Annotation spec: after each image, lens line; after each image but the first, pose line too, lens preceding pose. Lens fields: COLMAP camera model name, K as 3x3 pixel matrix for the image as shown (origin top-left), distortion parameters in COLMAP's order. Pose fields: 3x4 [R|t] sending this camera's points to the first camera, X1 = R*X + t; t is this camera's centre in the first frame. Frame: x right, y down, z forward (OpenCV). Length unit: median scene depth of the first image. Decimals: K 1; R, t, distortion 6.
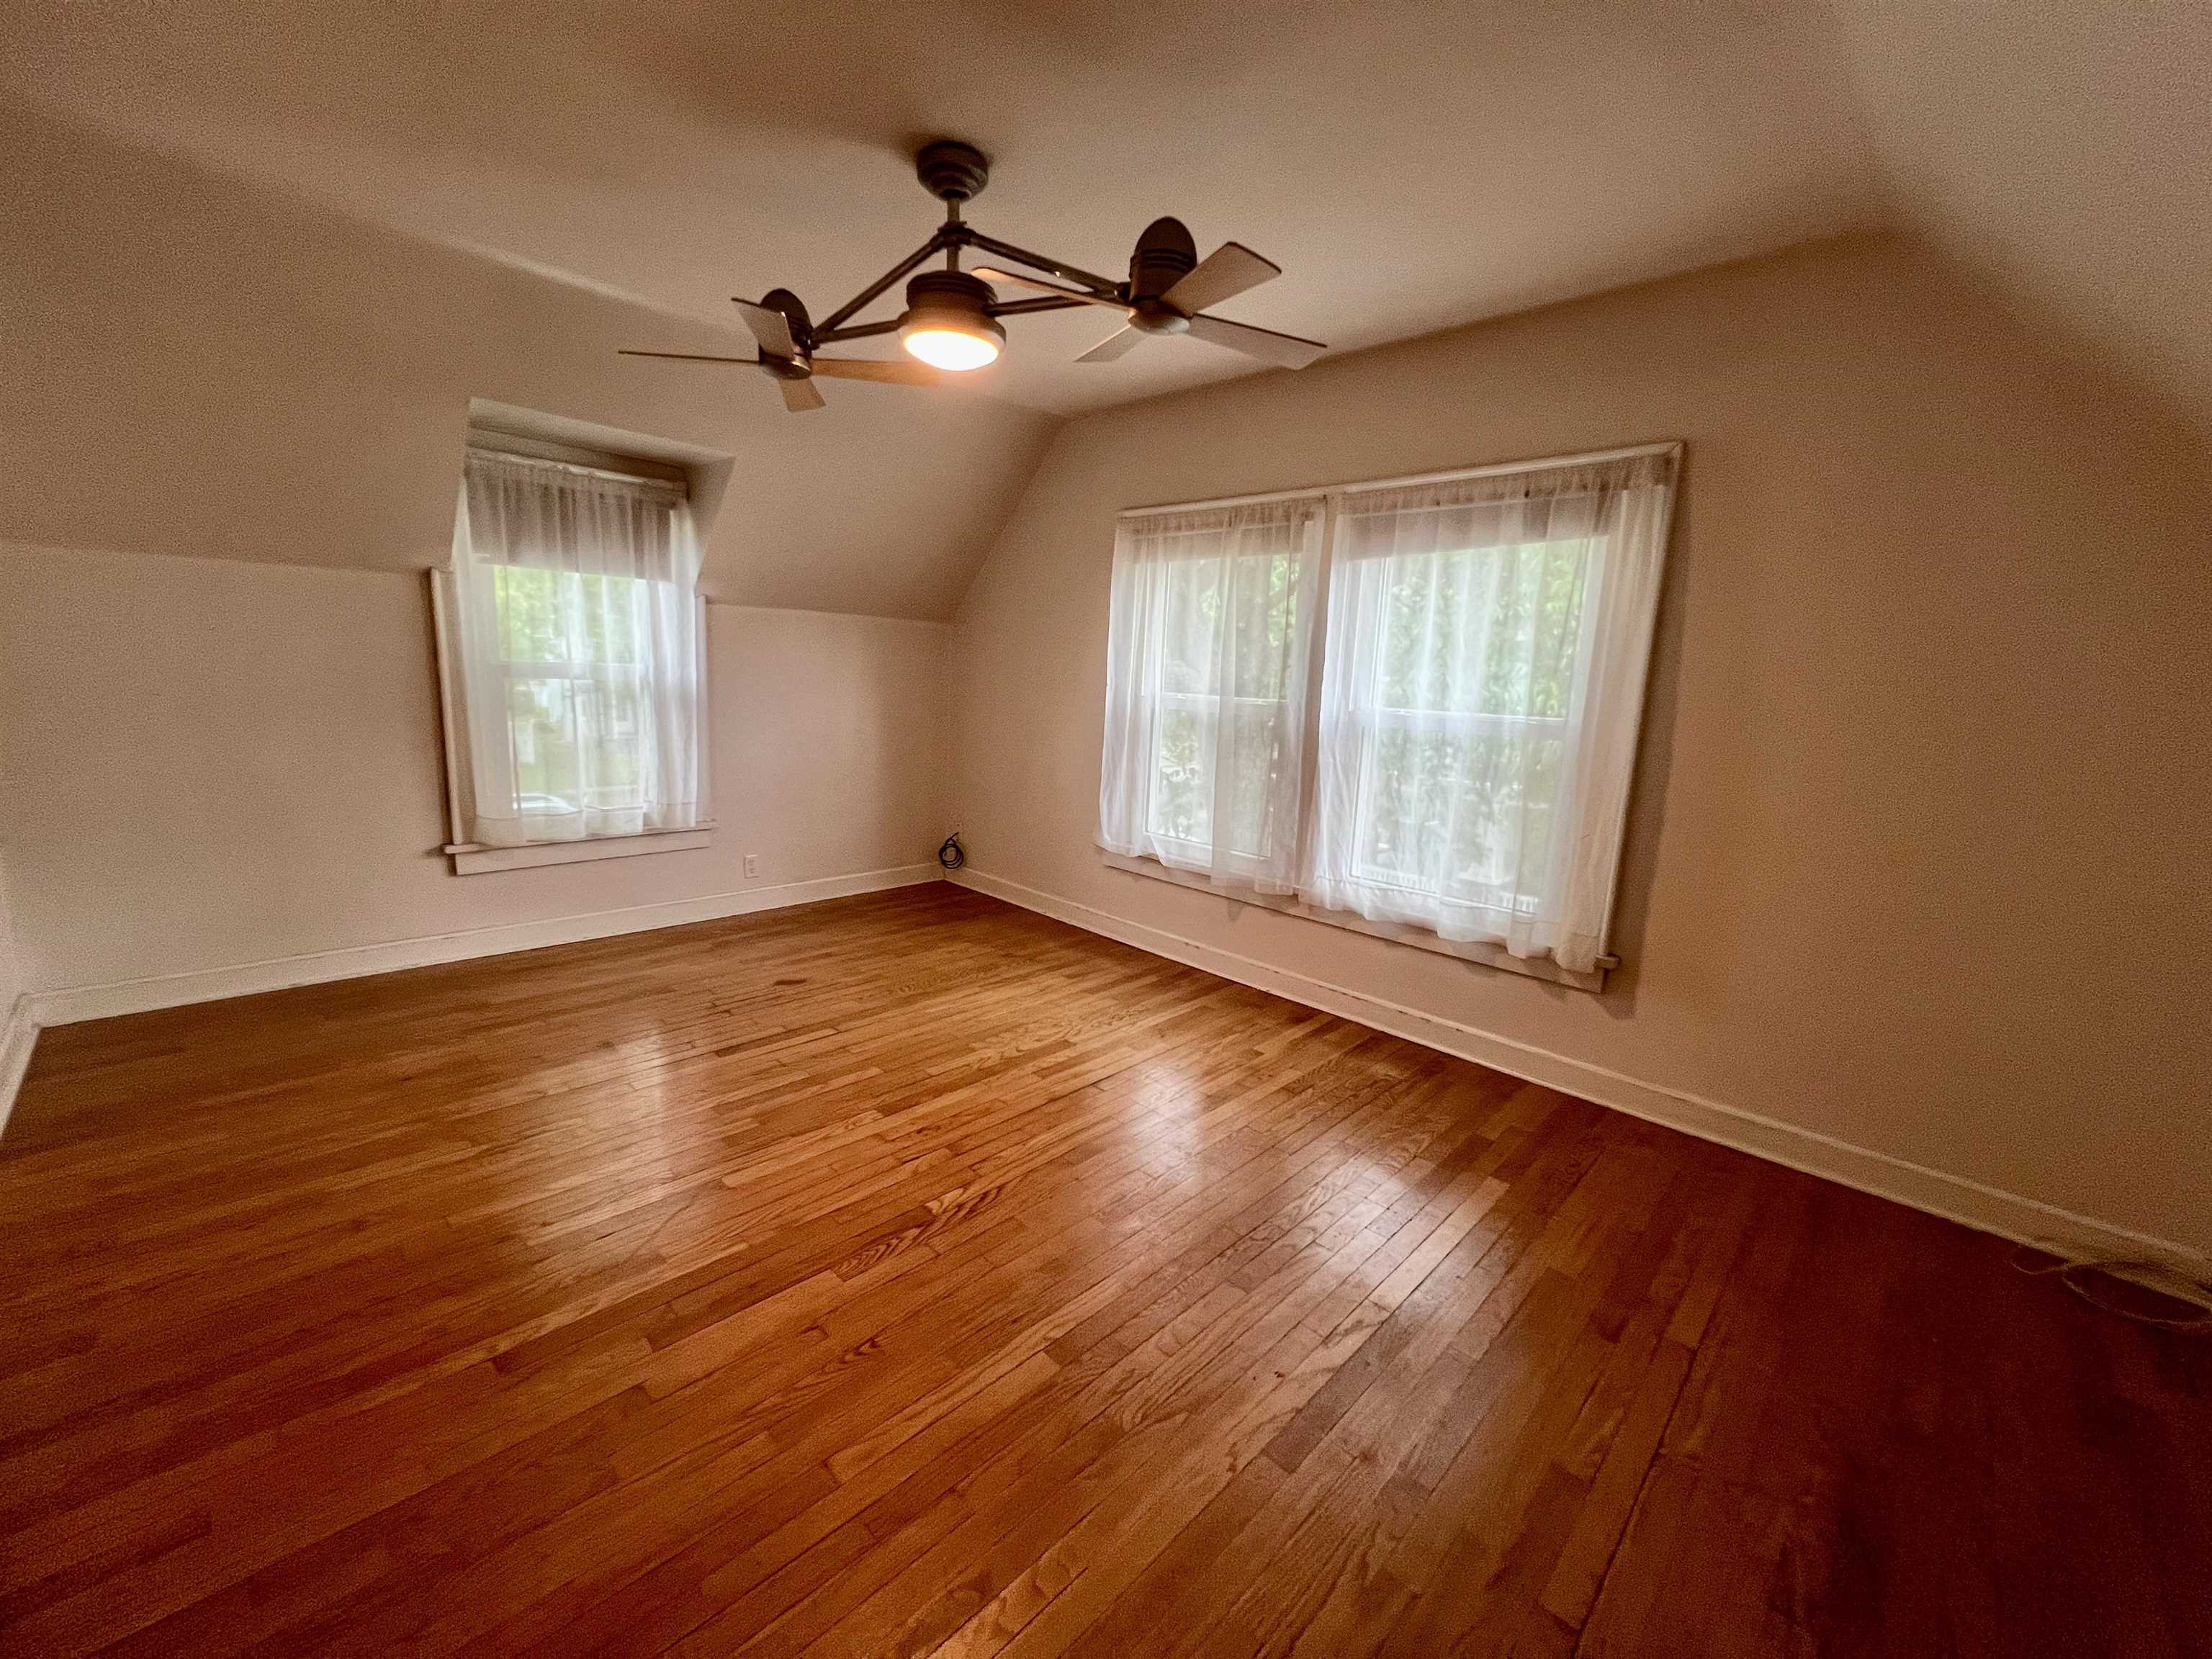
lens RADIAL K [[884.4, 0, 1102.6], [0, 884.4, 822.8], [0, 0, 1]] dist [0.001657, -0.000053]
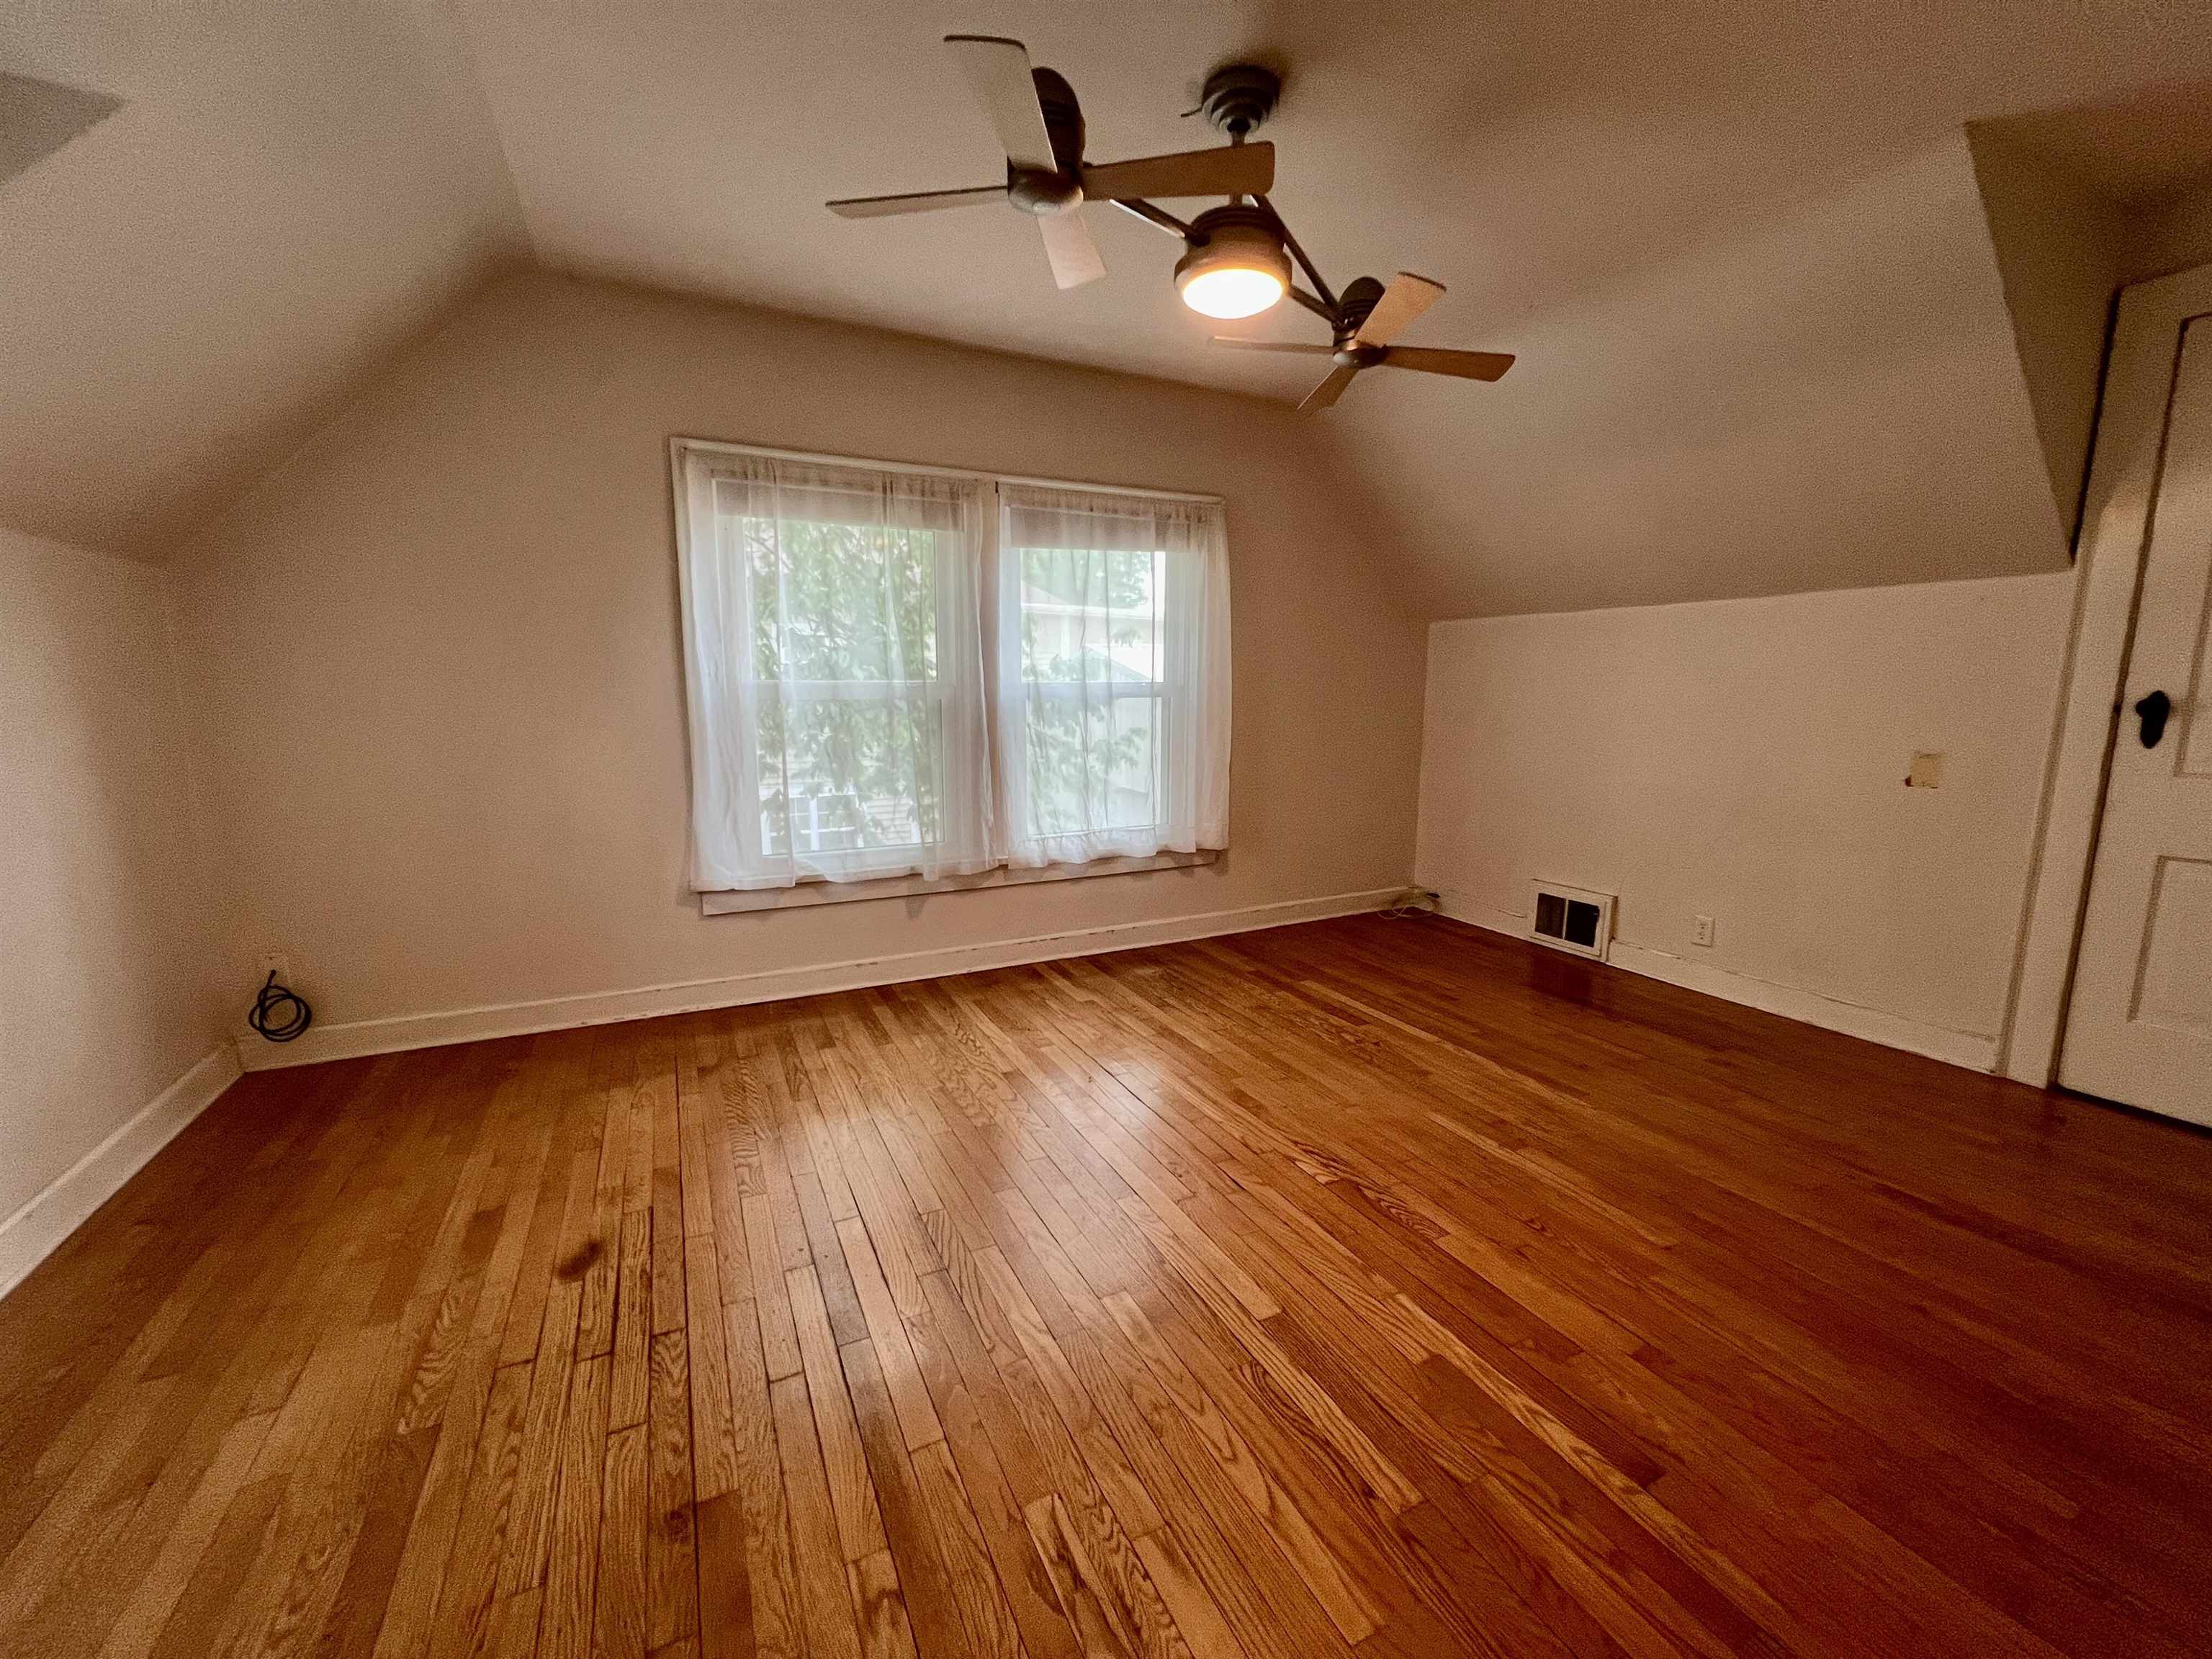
lens RADIAL K [[884.4, 0, 1102.6], [0, 884.4, 822.8], [0, 0, 1]] dist [0.001657, -0.000053]
pose [[0.328988, -0.187195, 0.925594, -0.724013], [0.177485, 0.974945, 0.134092, -0.089233], [-0.927505, 0.120165, 0.353970, 0.534424]]
